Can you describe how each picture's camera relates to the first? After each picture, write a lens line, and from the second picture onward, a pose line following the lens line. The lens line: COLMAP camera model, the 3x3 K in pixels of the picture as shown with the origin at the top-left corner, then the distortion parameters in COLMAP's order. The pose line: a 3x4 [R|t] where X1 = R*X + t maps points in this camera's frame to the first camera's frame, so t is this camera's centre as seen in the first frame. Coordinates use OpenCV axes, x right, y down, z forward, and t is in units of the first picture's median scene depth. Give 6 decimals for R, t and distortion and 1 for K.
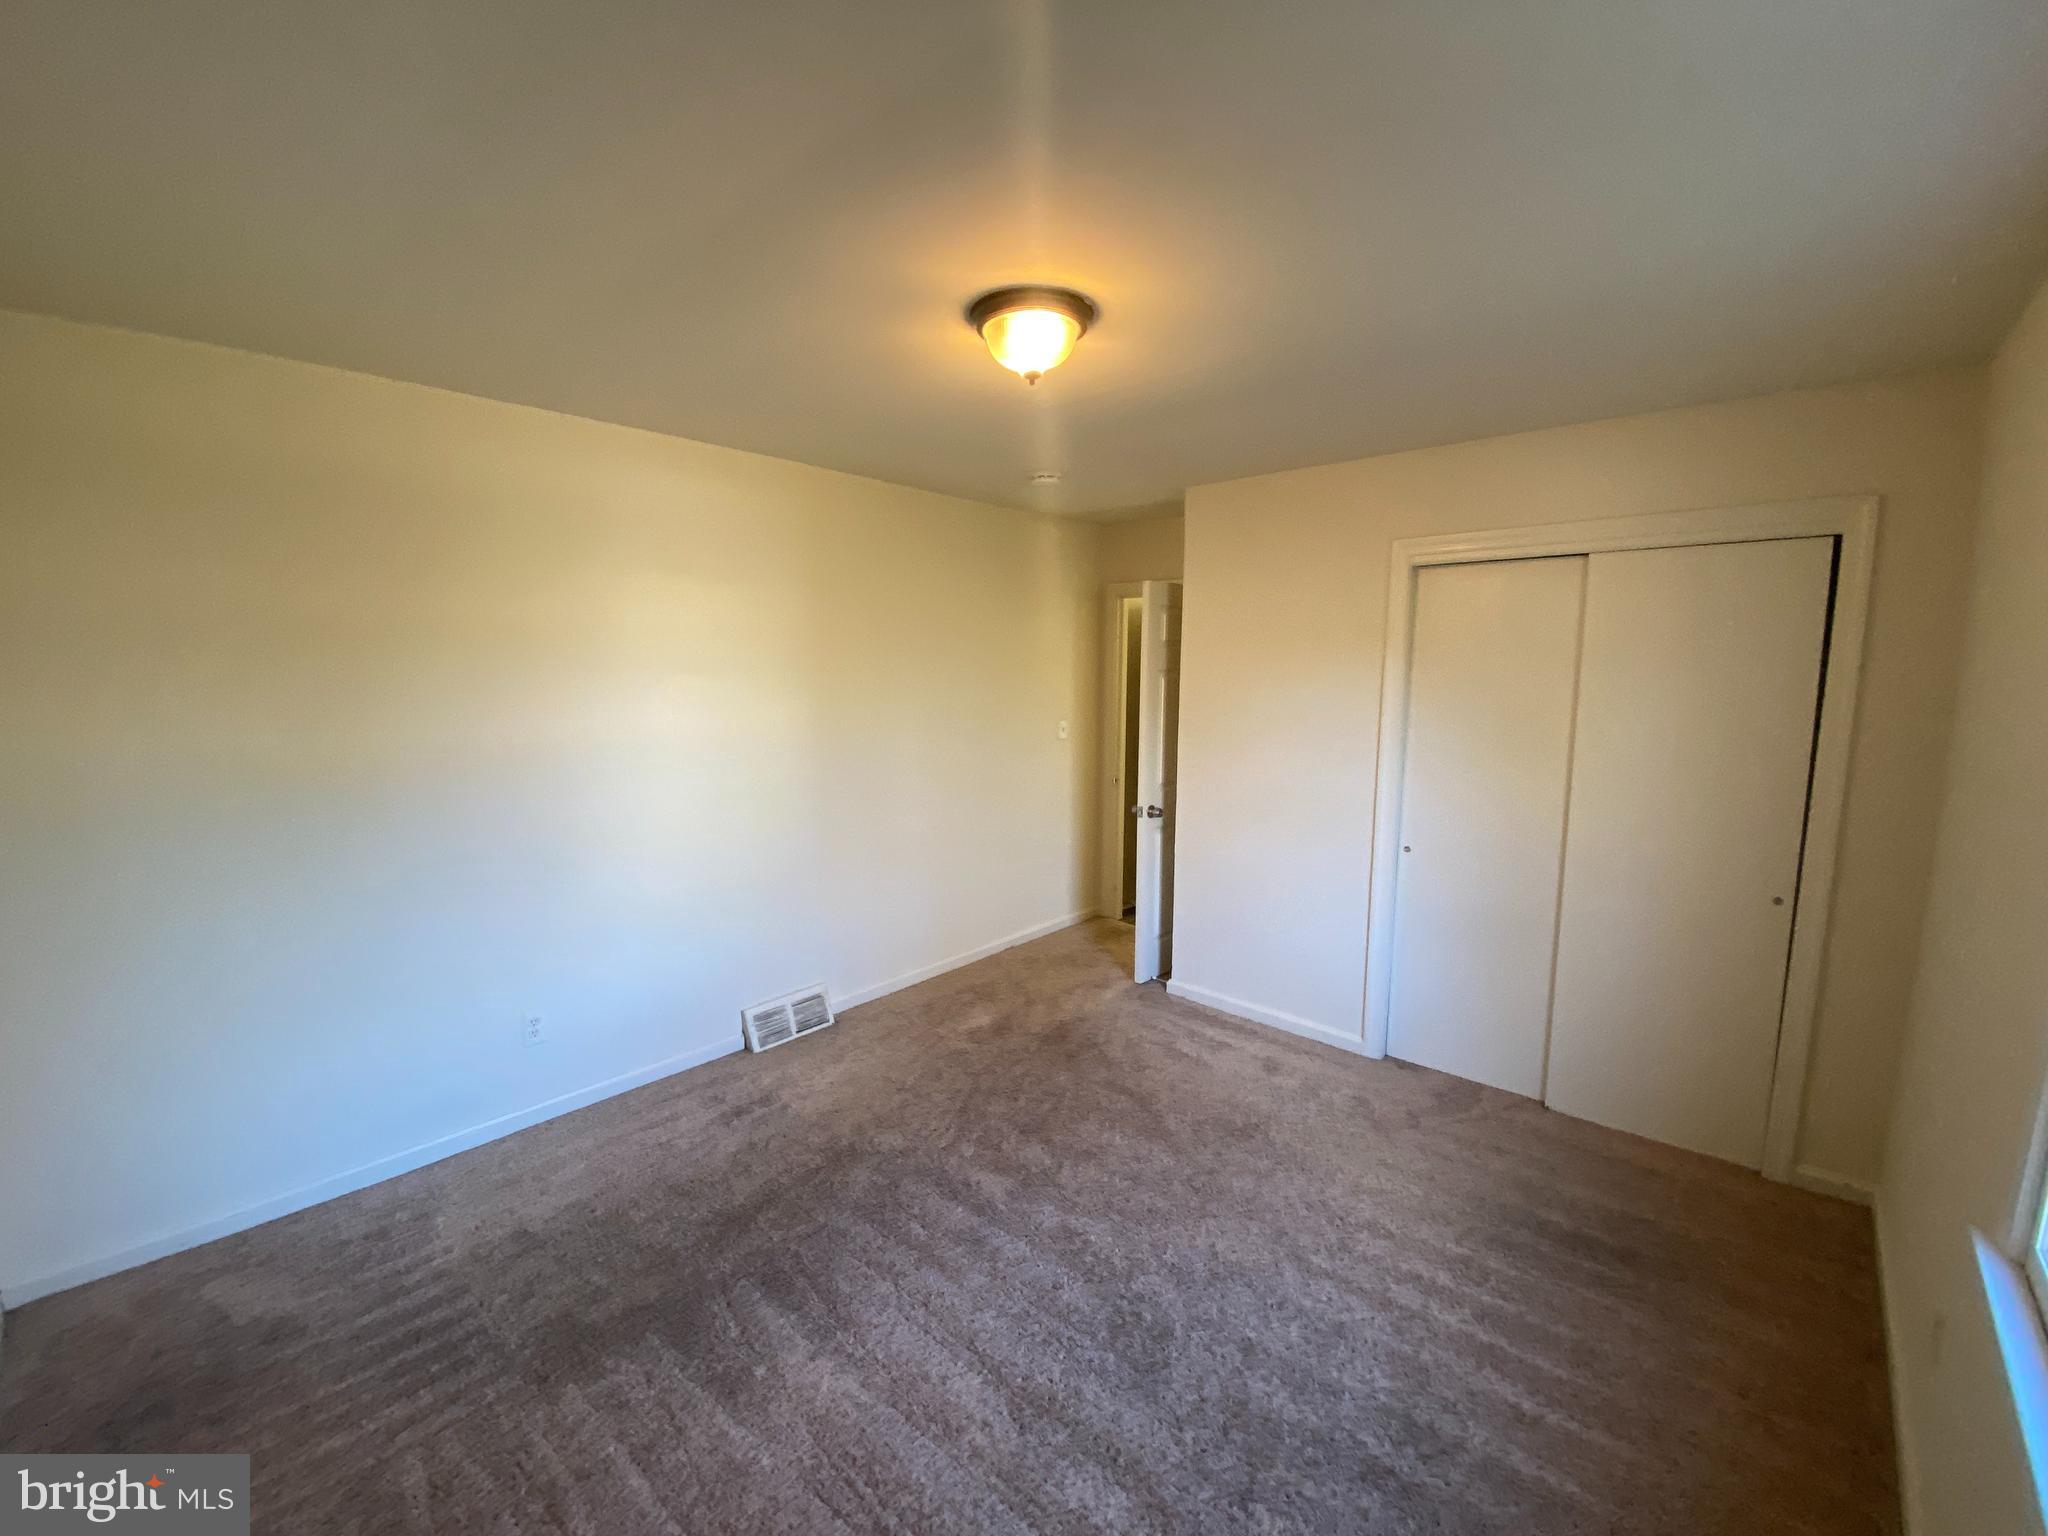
lens RADIAL K [[833.3, 0, 1024.9], [0, 833.3, 770.2], [0, 0, 1]] dist [0.052964, -0.036216]
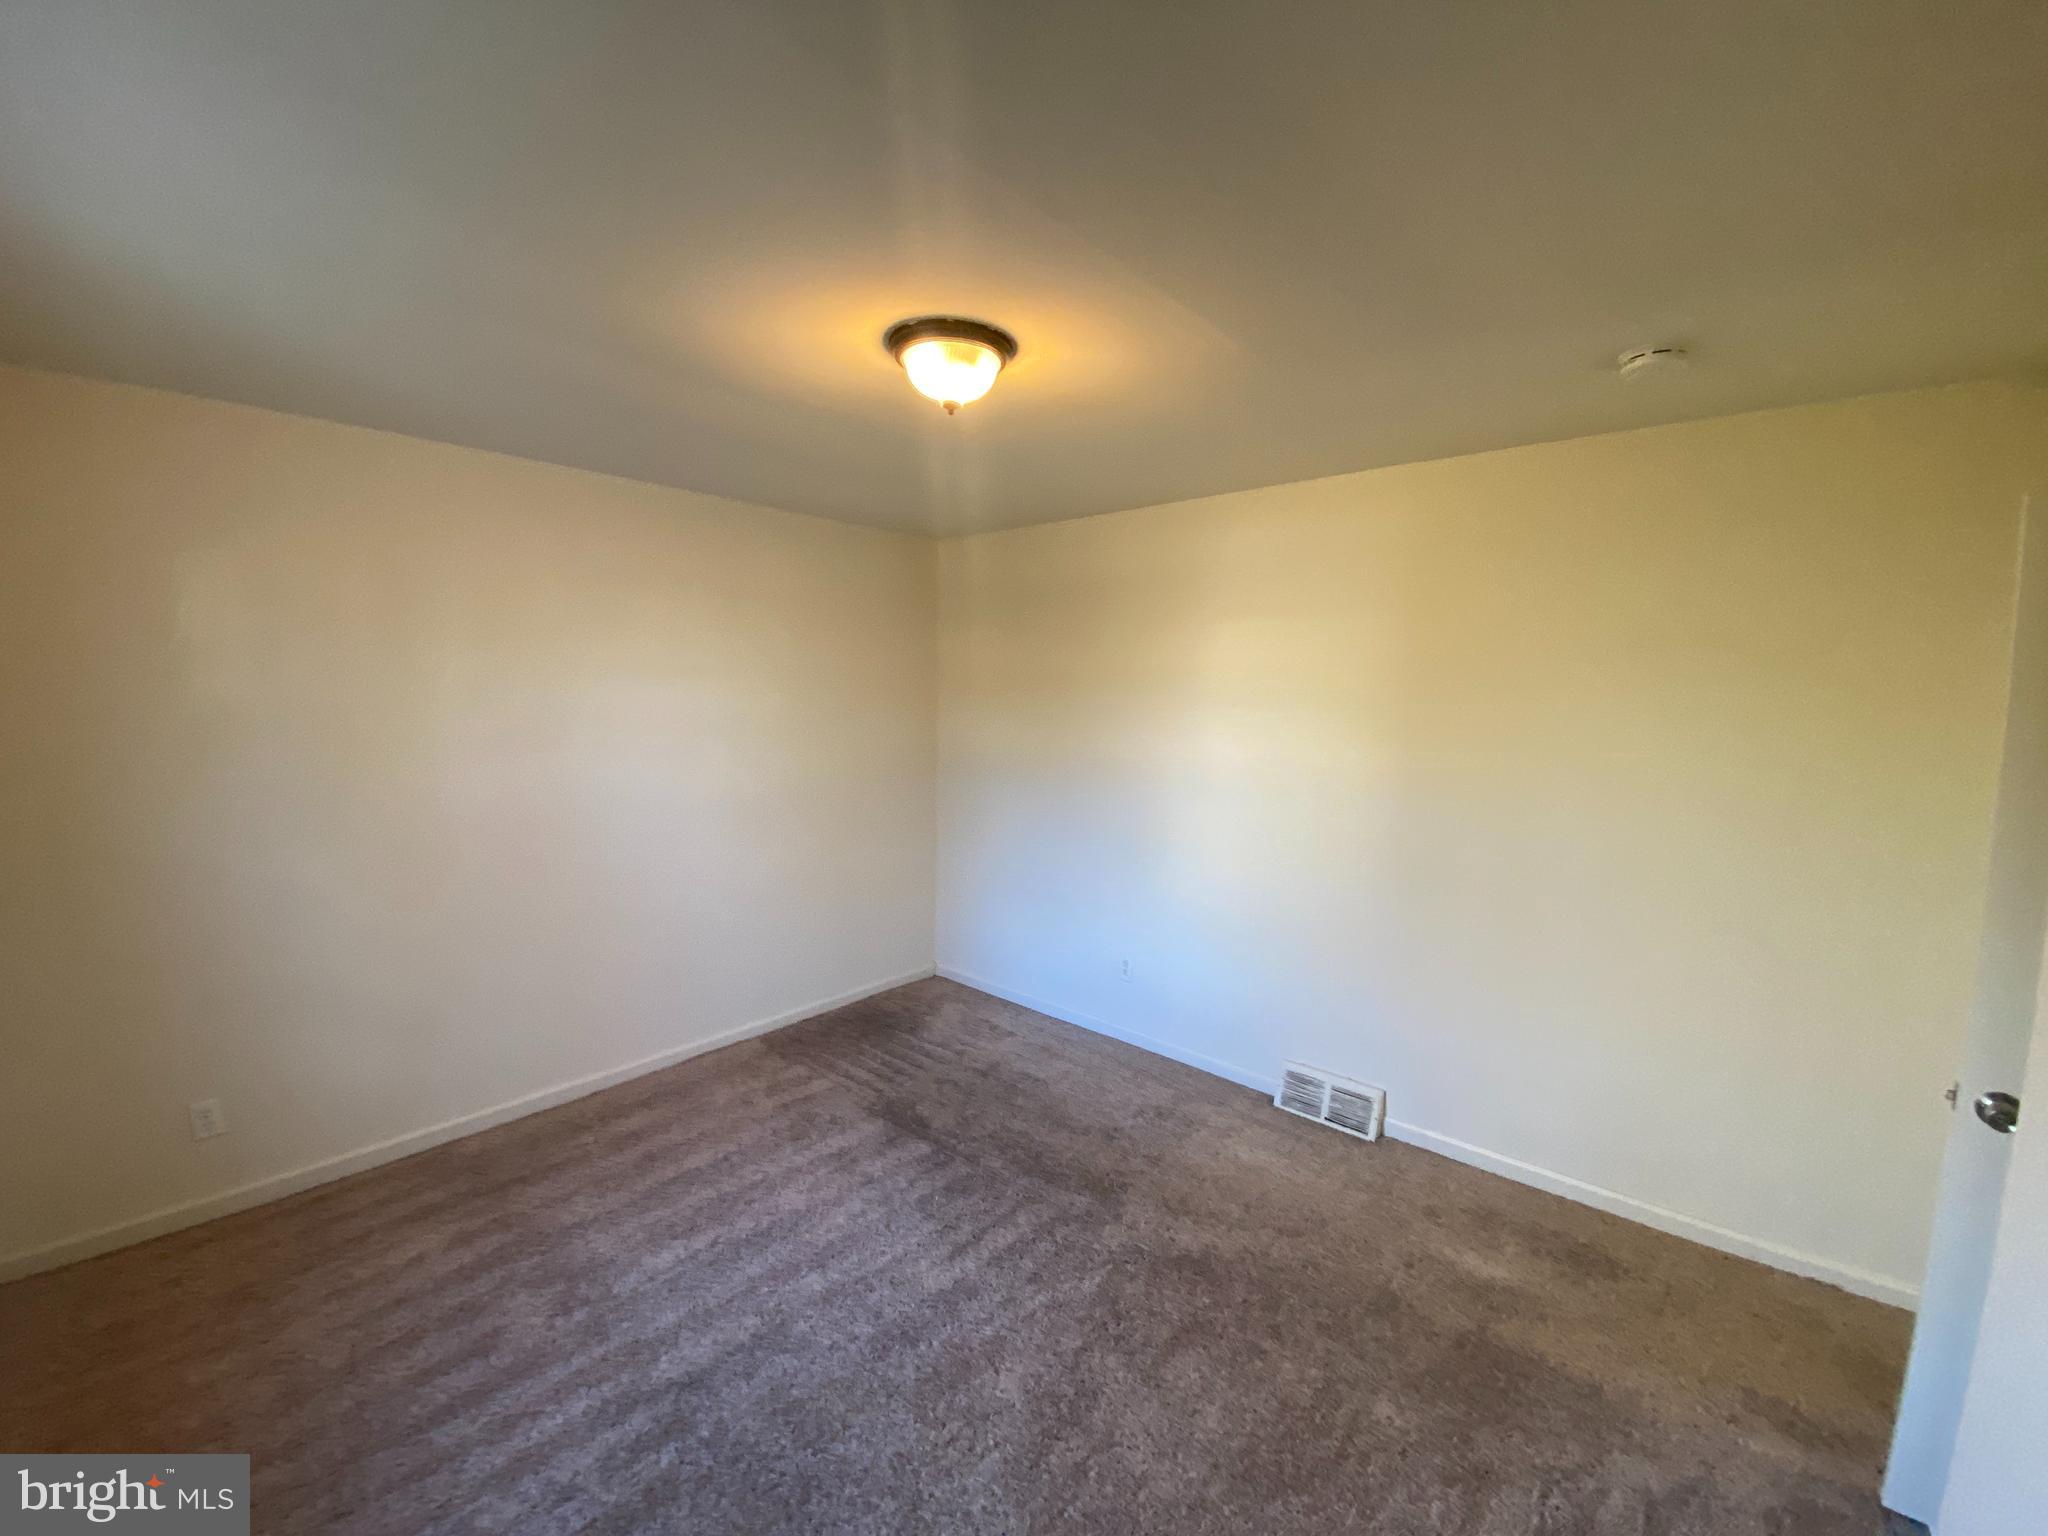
lens RADIAL K [[833.3, 0, 1024.9], [0, 833.3, 770.2], [0, 0, 1]] dist [0.052964, -0.036216]
pose [[0.020324, 0.094454, -0.995322, 0.579160], [-0.148788, 0.984727, 0.090411, -0.081657], [0.988660, 0.146254, 0.034067, 0.619966]]
